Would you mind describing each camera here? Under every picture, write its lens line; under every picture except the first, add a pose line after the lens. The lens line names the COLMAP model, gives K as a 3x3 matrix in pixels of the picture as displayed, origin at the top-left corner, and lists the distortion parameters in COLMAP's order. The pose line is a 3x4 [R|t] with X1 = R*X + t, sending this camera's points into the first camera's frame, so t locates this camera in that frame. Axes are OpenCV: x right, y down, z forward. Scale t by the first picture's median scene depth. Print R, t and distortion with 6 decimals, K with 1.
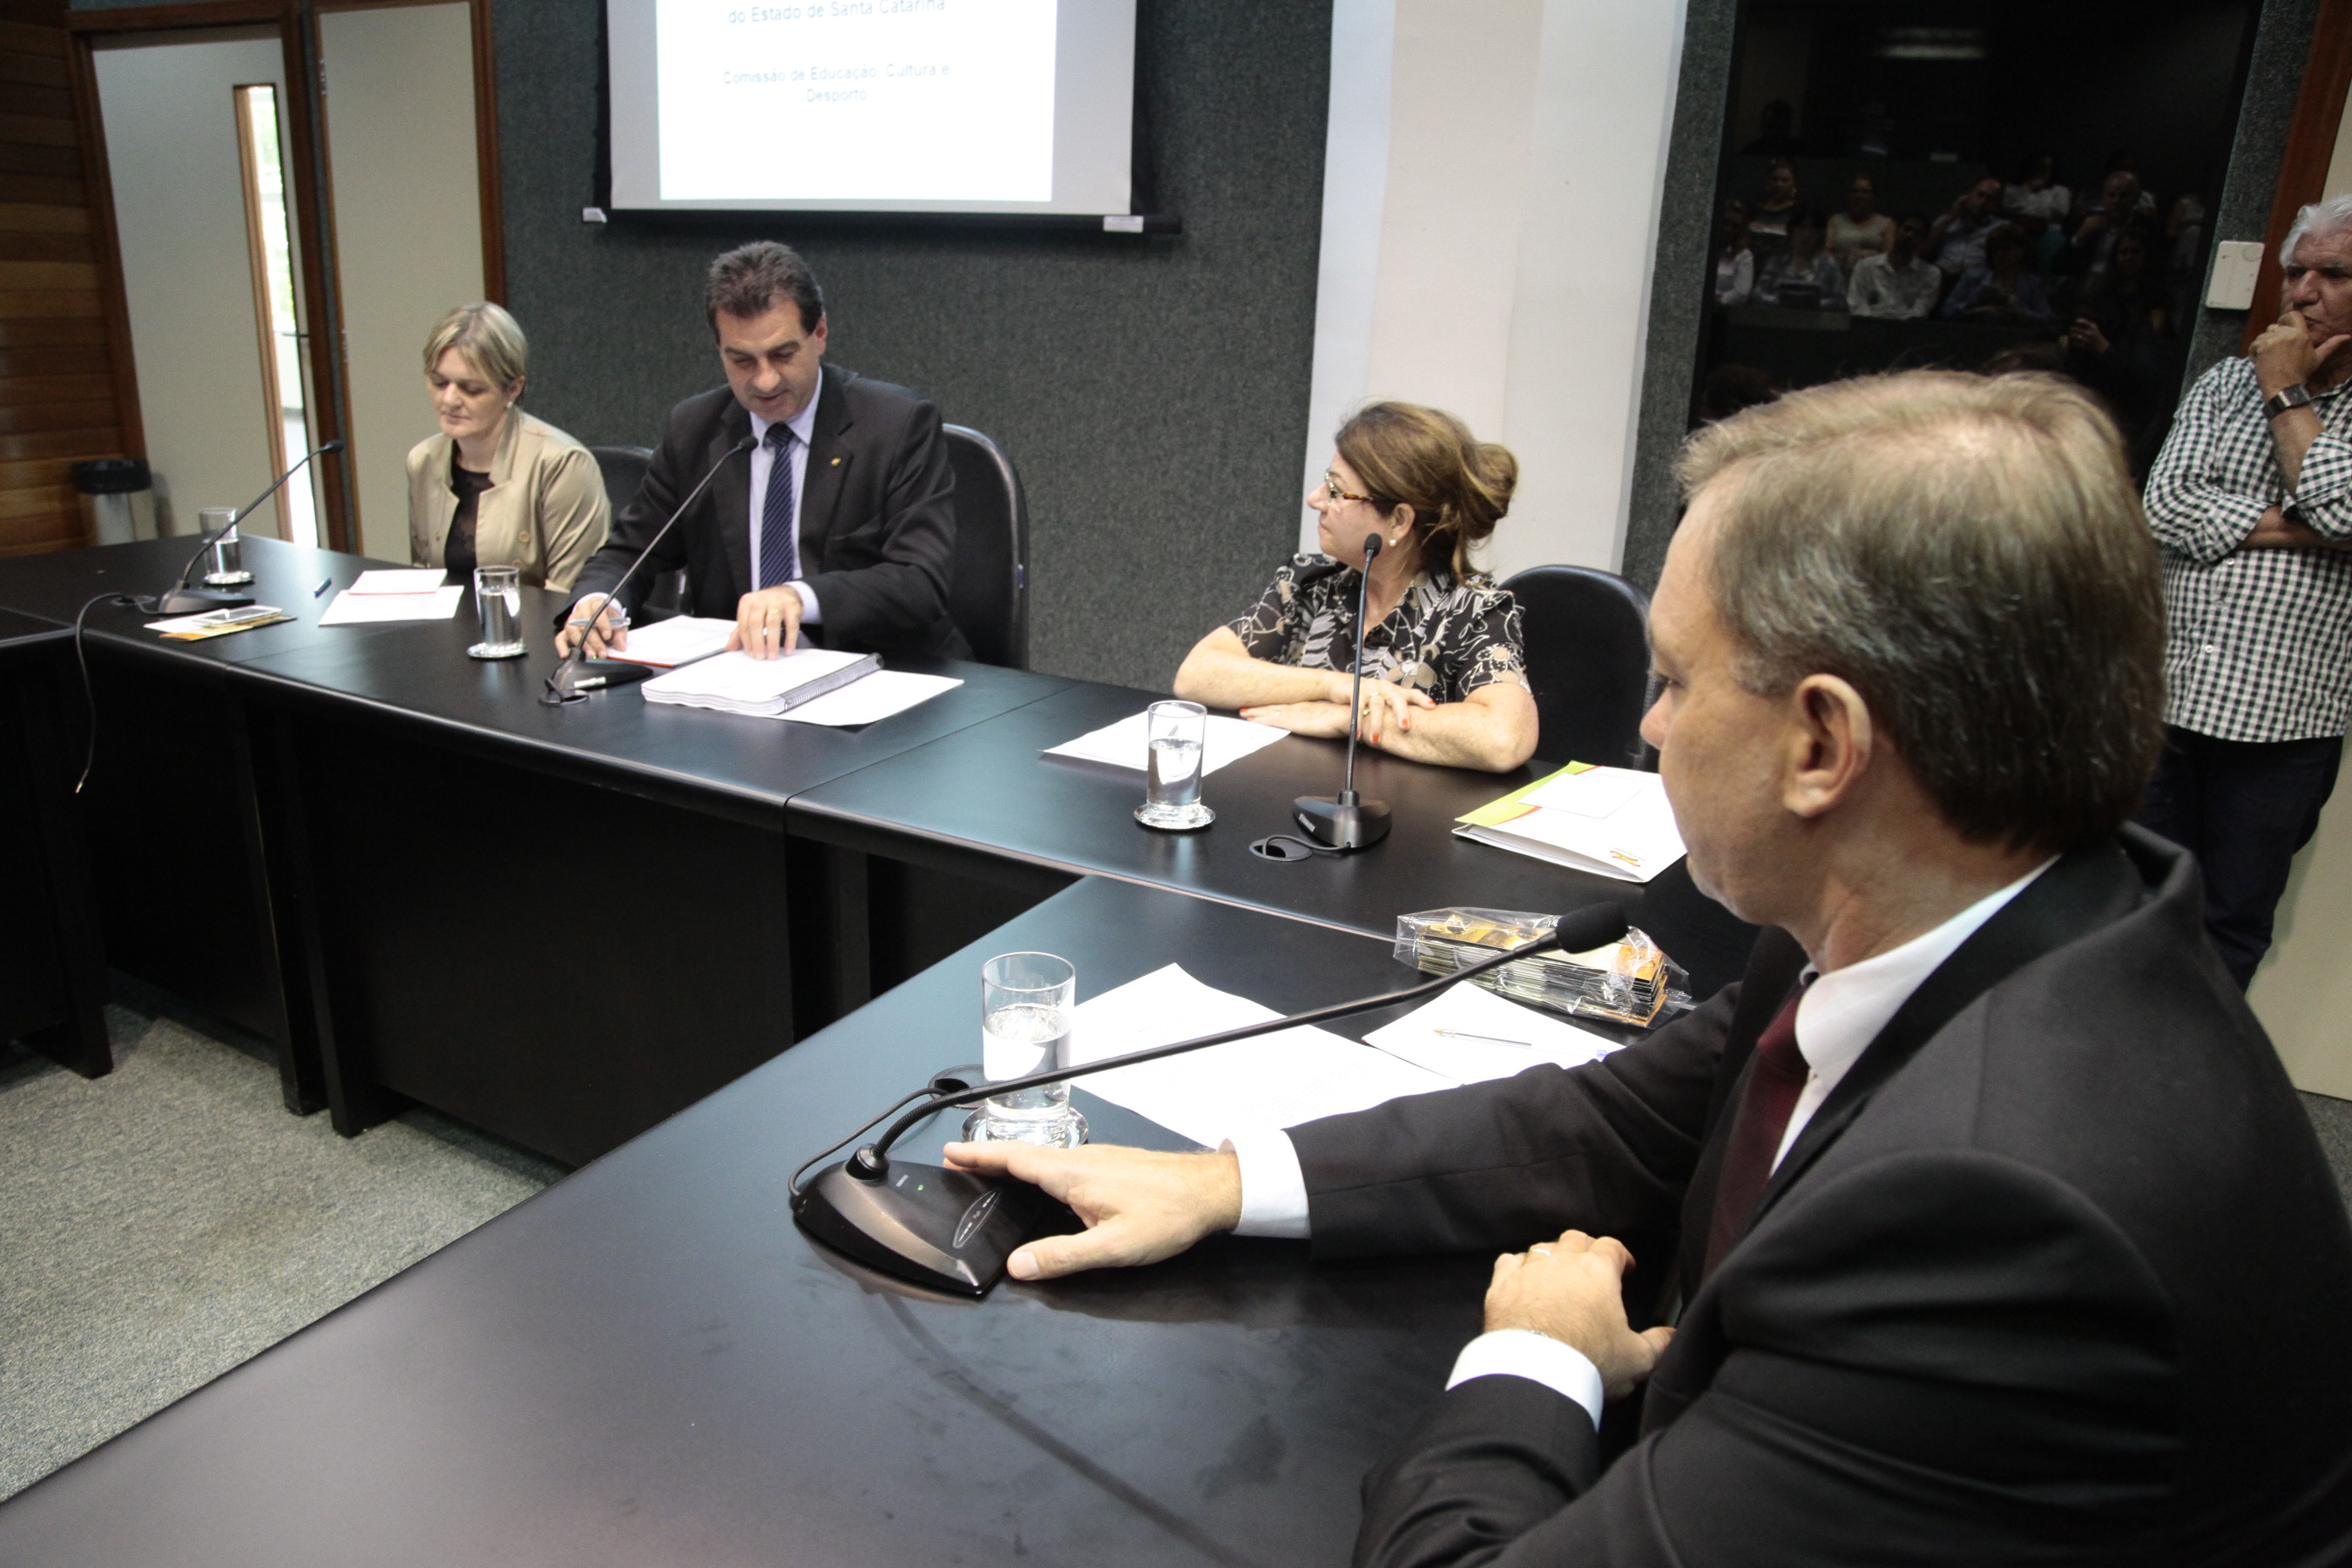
lens RADIAL K [[1610.6, 0, 1194.5], [0, 1610.6, 786.8], [0, 0, 1]] dist [-0.113805, 0.056914]
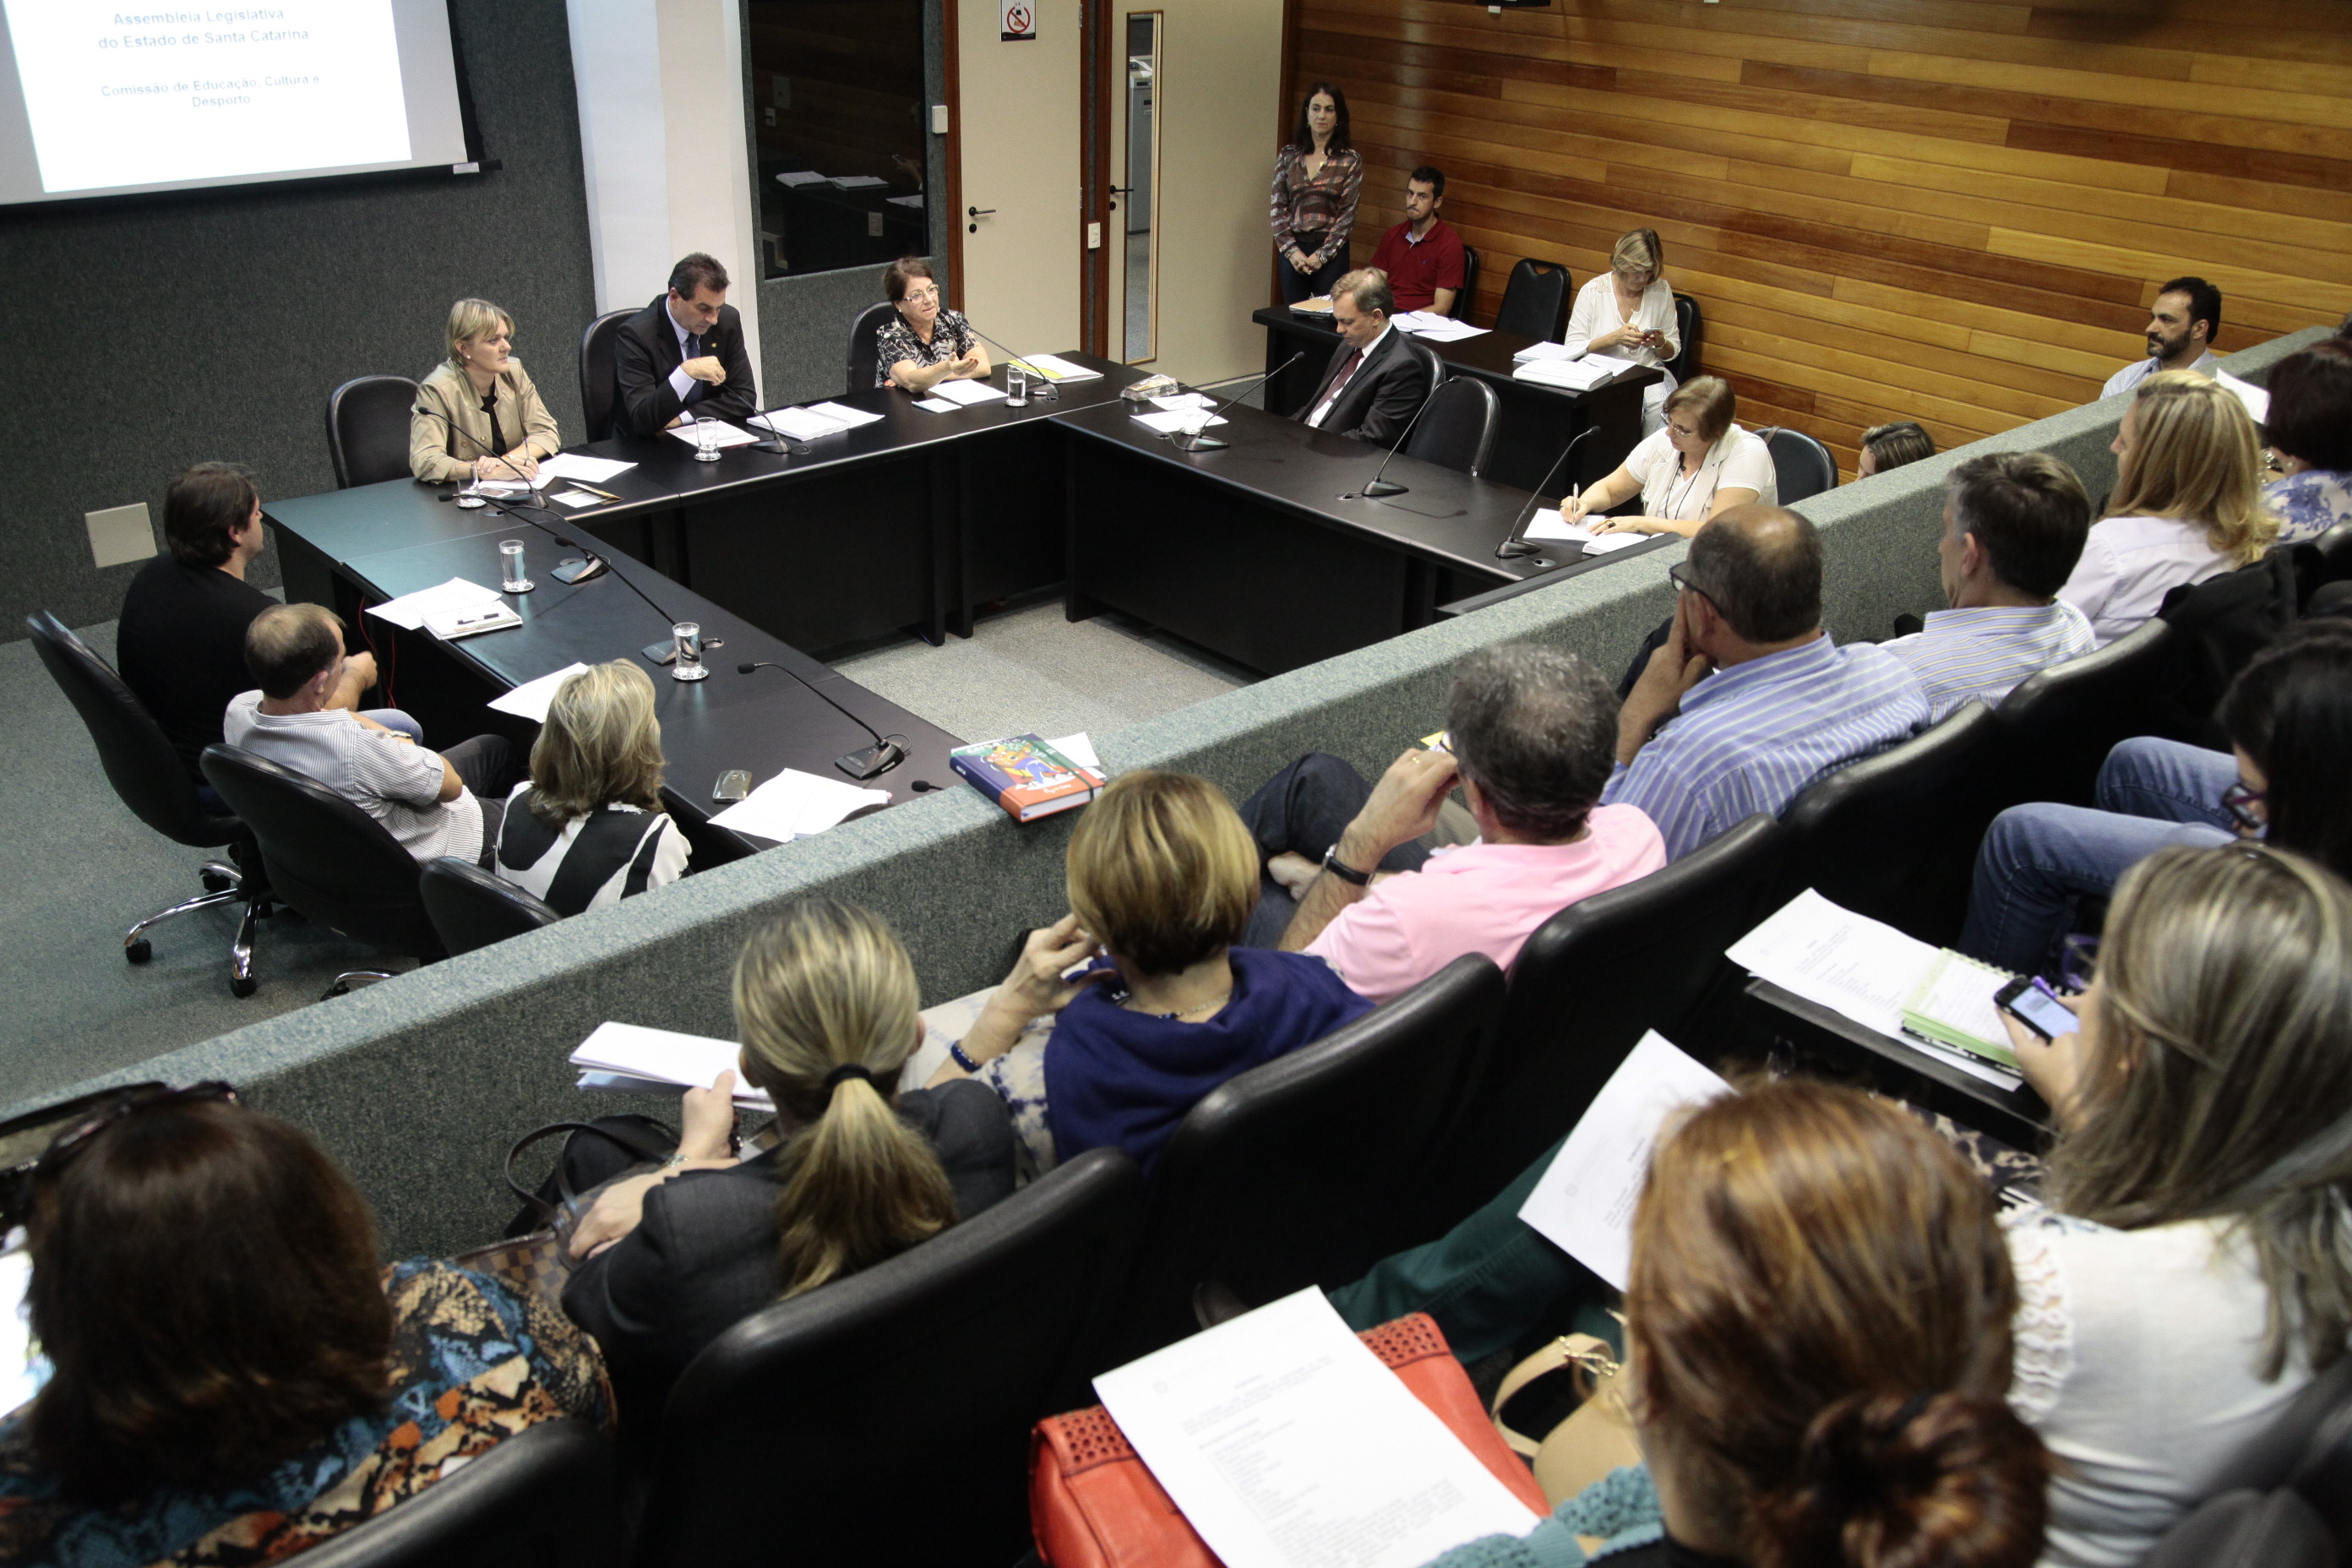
lens RADIAL K [[2034.2, 0, 1165.9], [0, 2034.2, 770.7], [0, 0, 1]] dist [-0.025688, 0.046844]
pose [[0.350181, -0.431465, 0.831391, -1.746119], [0.279924, 0.895235, 0.346694, -0.311343], [-0.893877, 0.111320, 0.434272, -0.469836]]
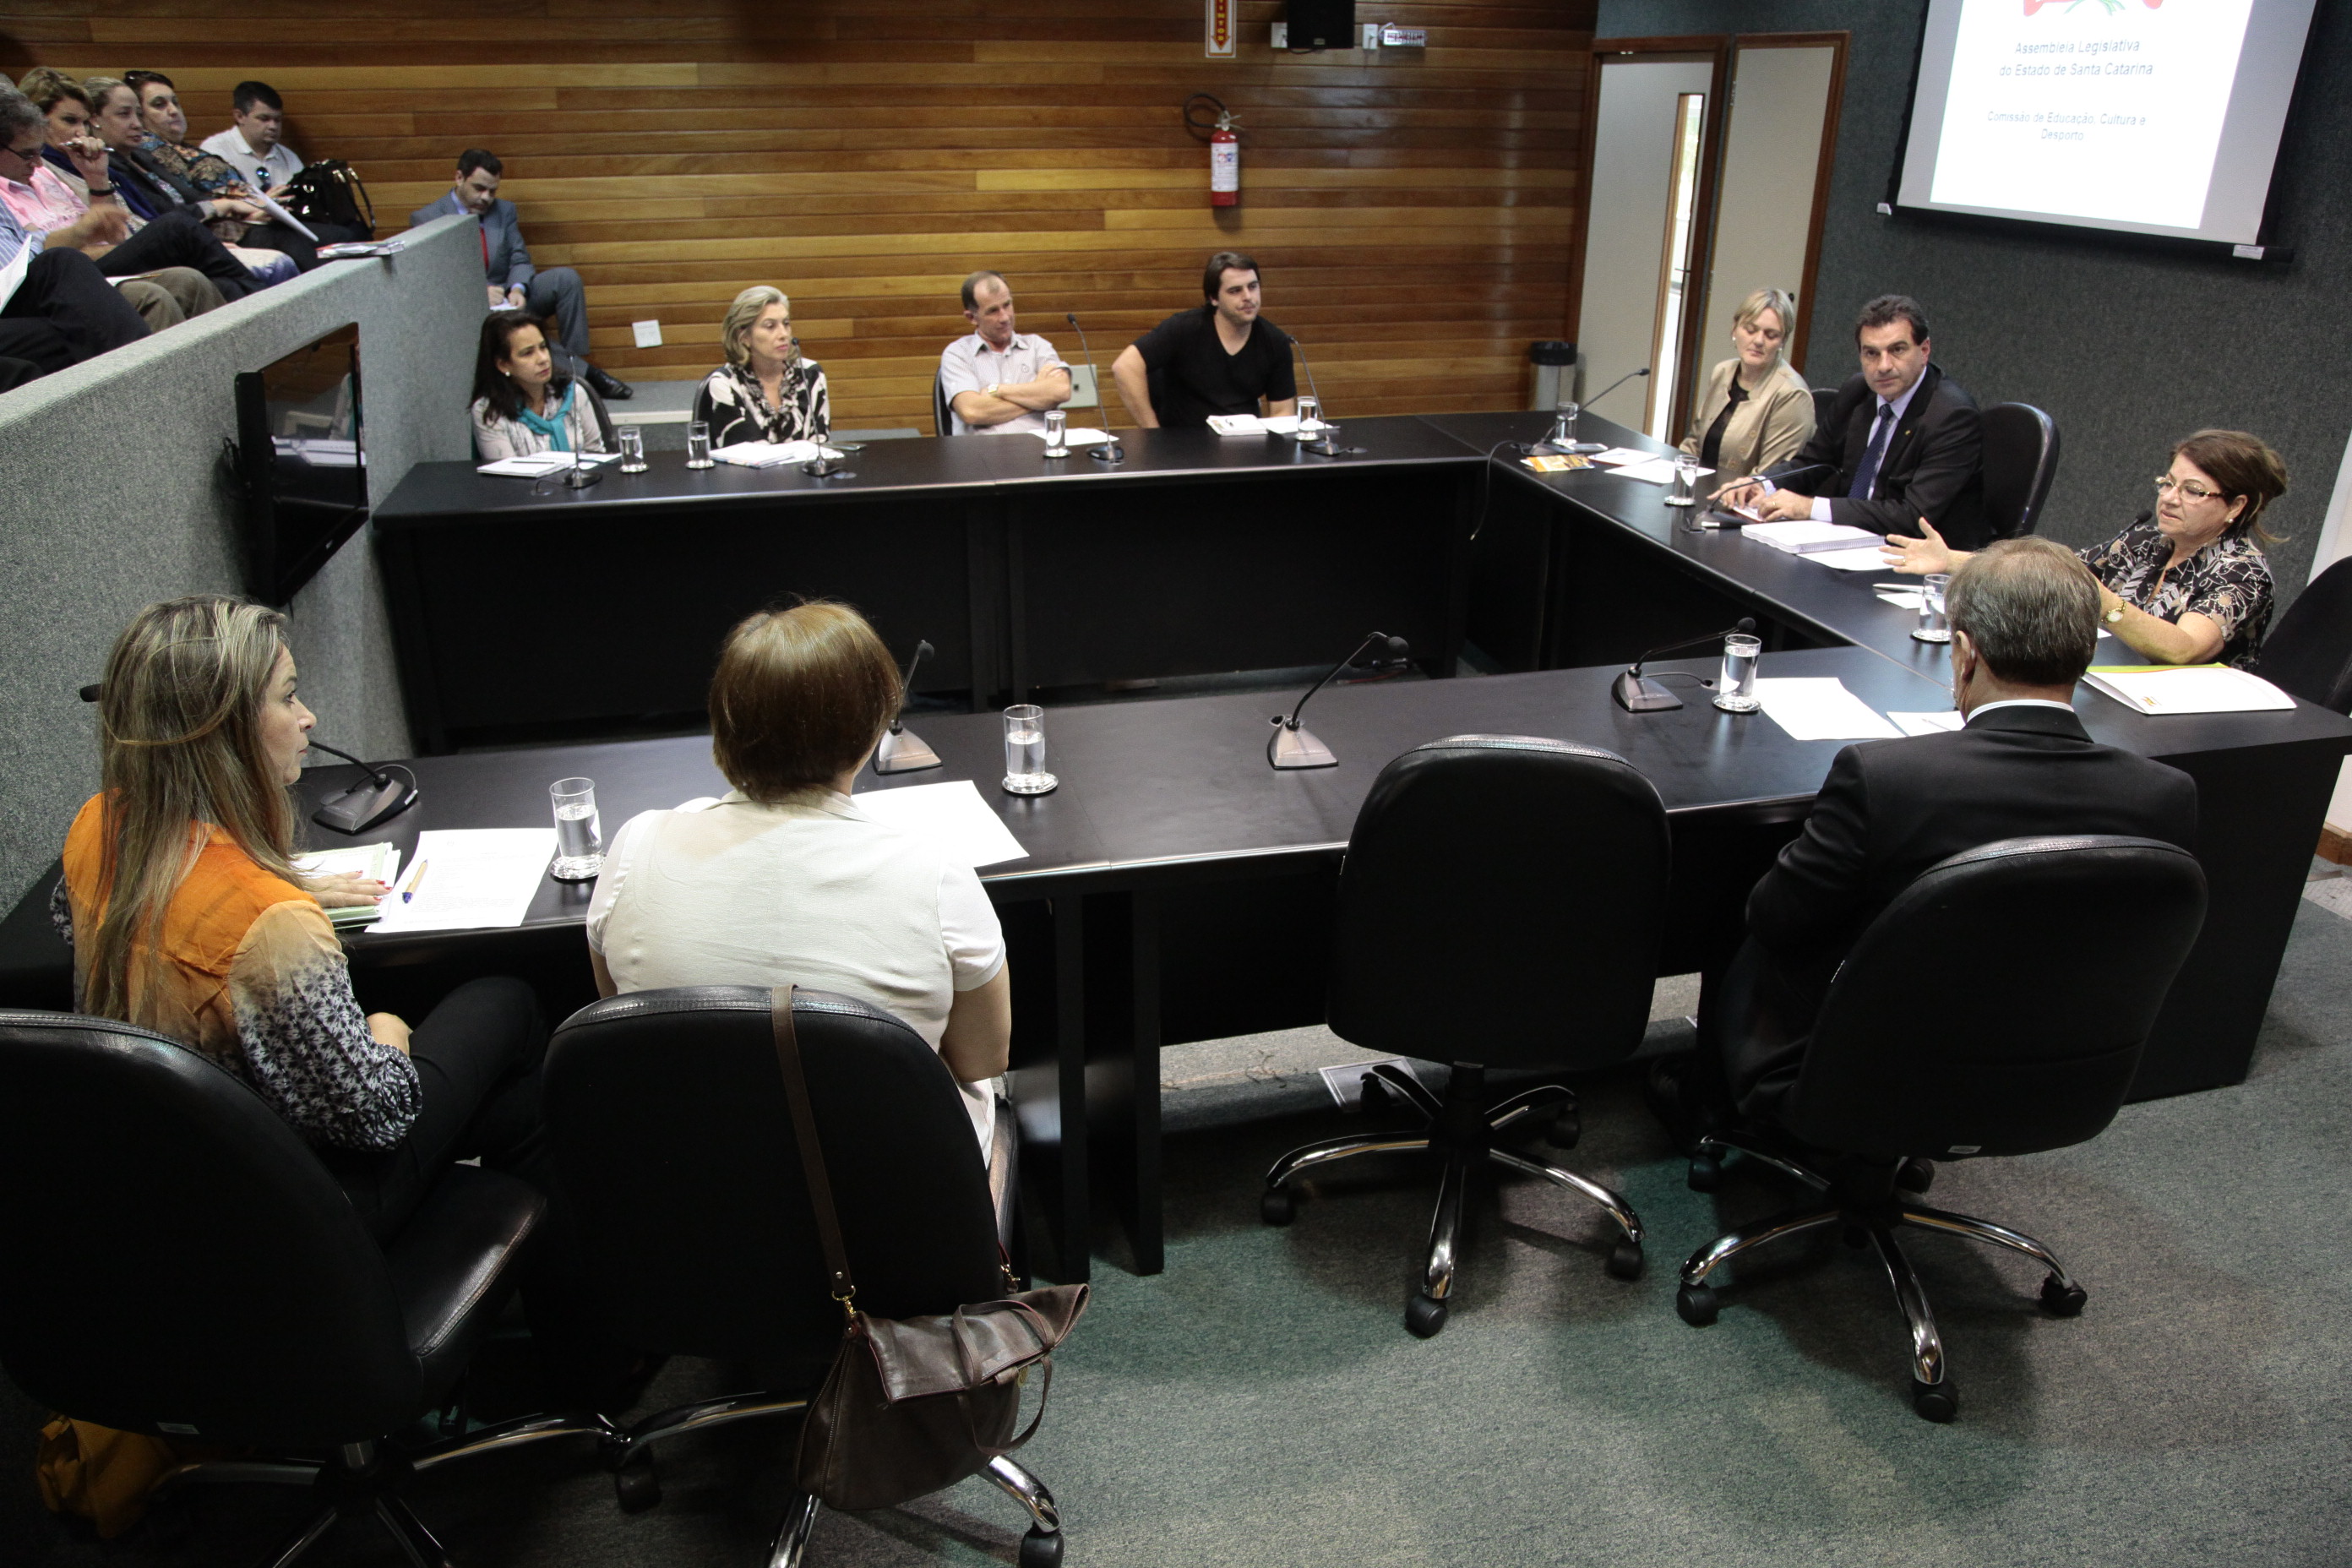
lens RADIAL K [[1610.6, 0, 1189.9], [0, 1610.6, 787.5], [0, 0, 1]] dist [-0.113805, 0.056914]
pose [[0.666697, 0.260521, -0.698315, 0.349996], [-0.207155, 0.964776, 0.162155, 0.035974], [0.715962, 0.036551, 0.697182, -0.438297]]
